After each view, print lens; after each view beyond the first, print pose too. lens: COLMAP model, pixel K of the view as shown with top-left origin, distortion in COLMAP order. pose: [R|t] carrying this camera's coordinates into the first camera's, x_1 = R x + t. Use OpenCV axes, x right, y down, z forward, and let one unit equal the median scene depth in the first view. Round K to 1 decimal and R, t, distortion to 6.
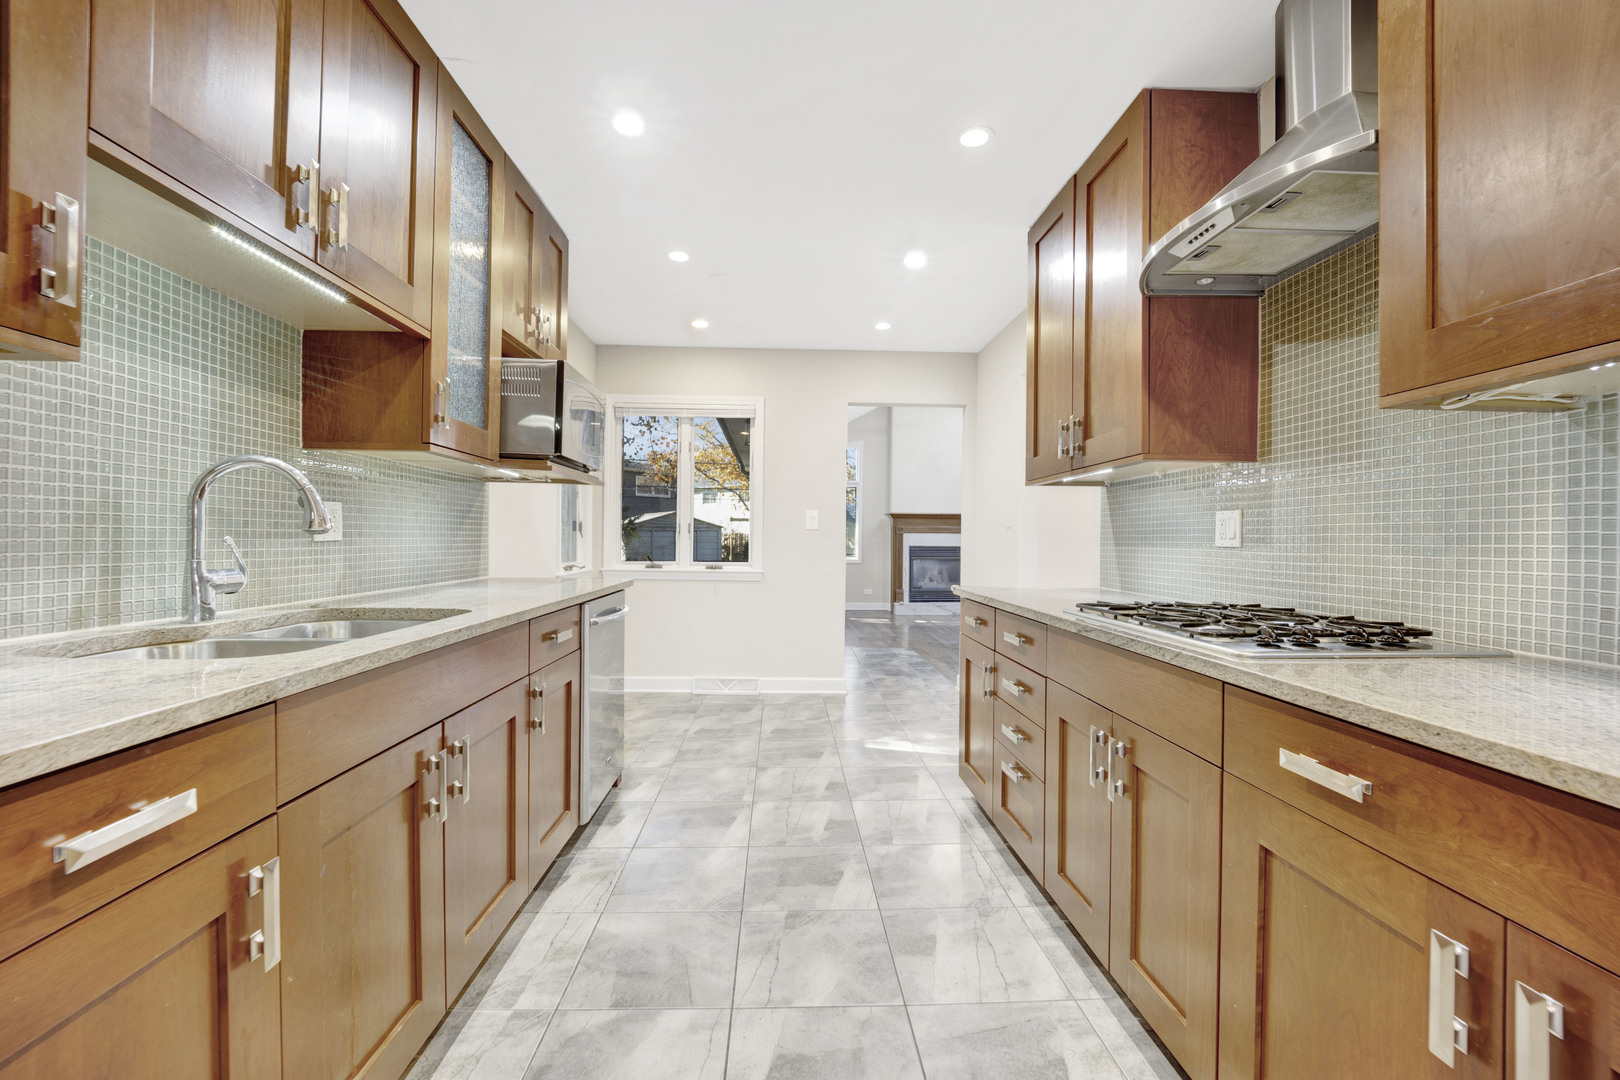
lens RADIAL K [[669.7, 0, 810.0], [0, 669.7, 540.0], [0, 0, 1]] dist [-0.000779, -0.000020]
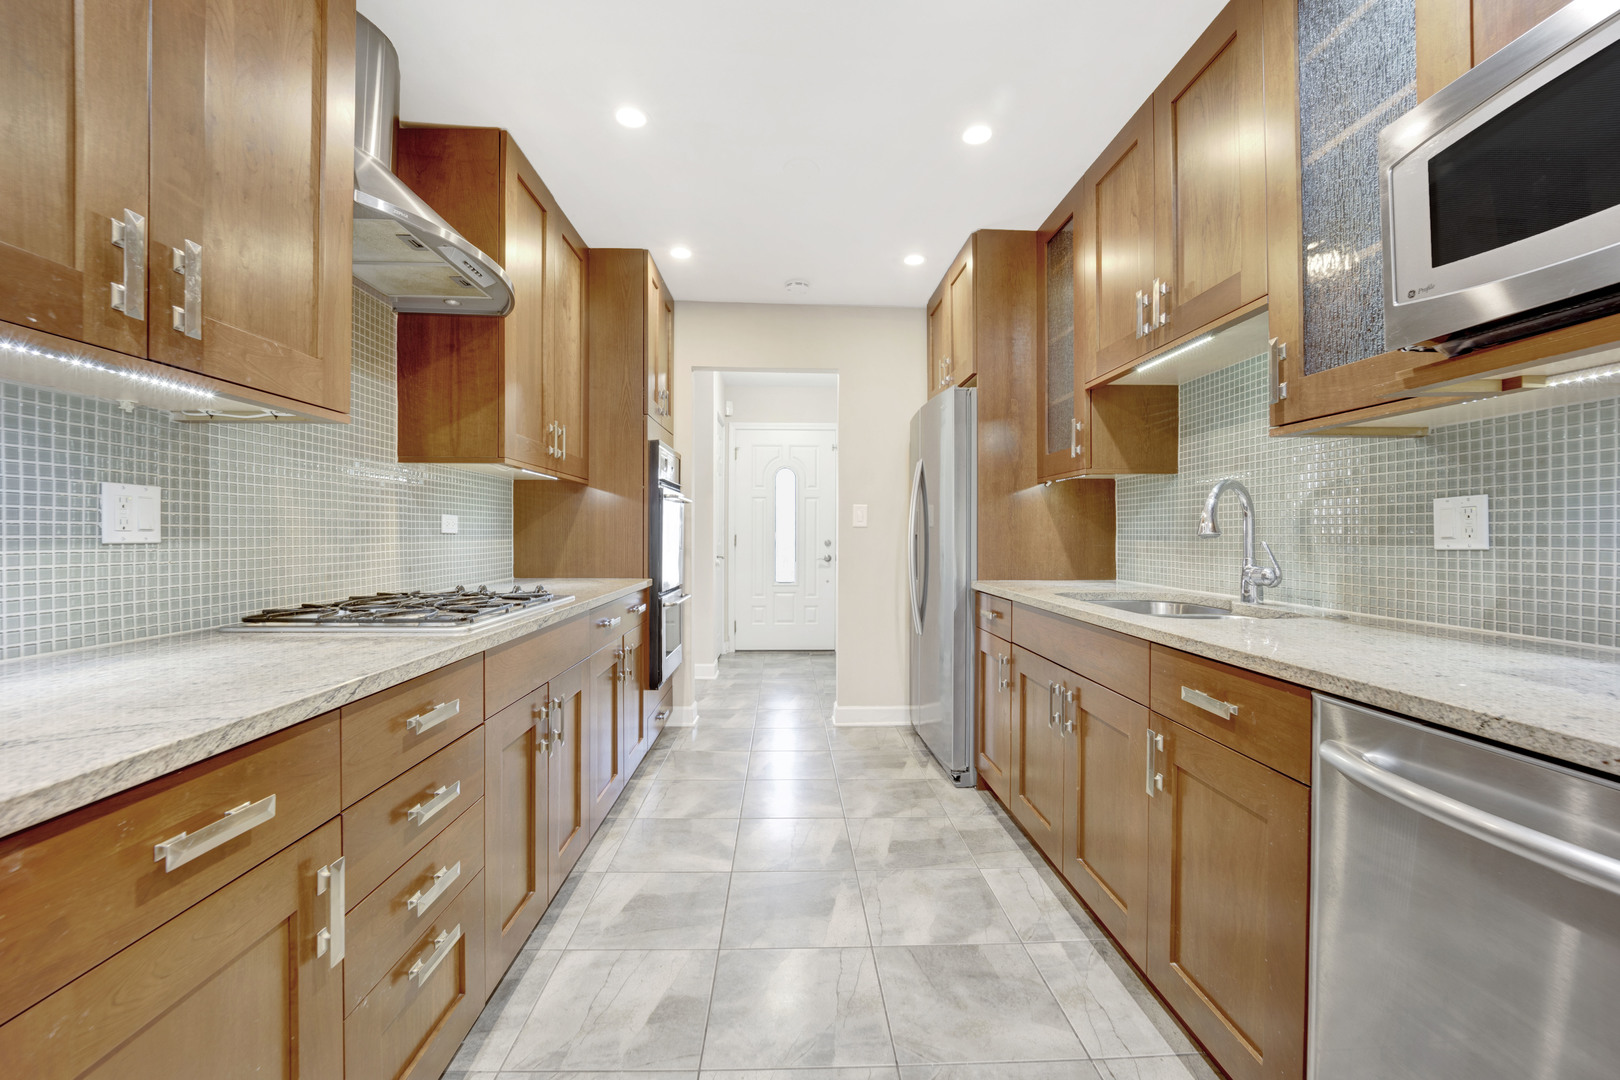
lens RADIAL K [[669.7, 0, 810.0], [0, 669.7, 540.0], [0, 0, 1]] dist [-0.000779, -0.000020]
pose [[-0.999908, -0.012531, 0.005238, -0.006874], [-0.012466, 0.999845, 0.012419, -0.010540], [-0.005393, 0.012353, -0.999909, 2.019030]]
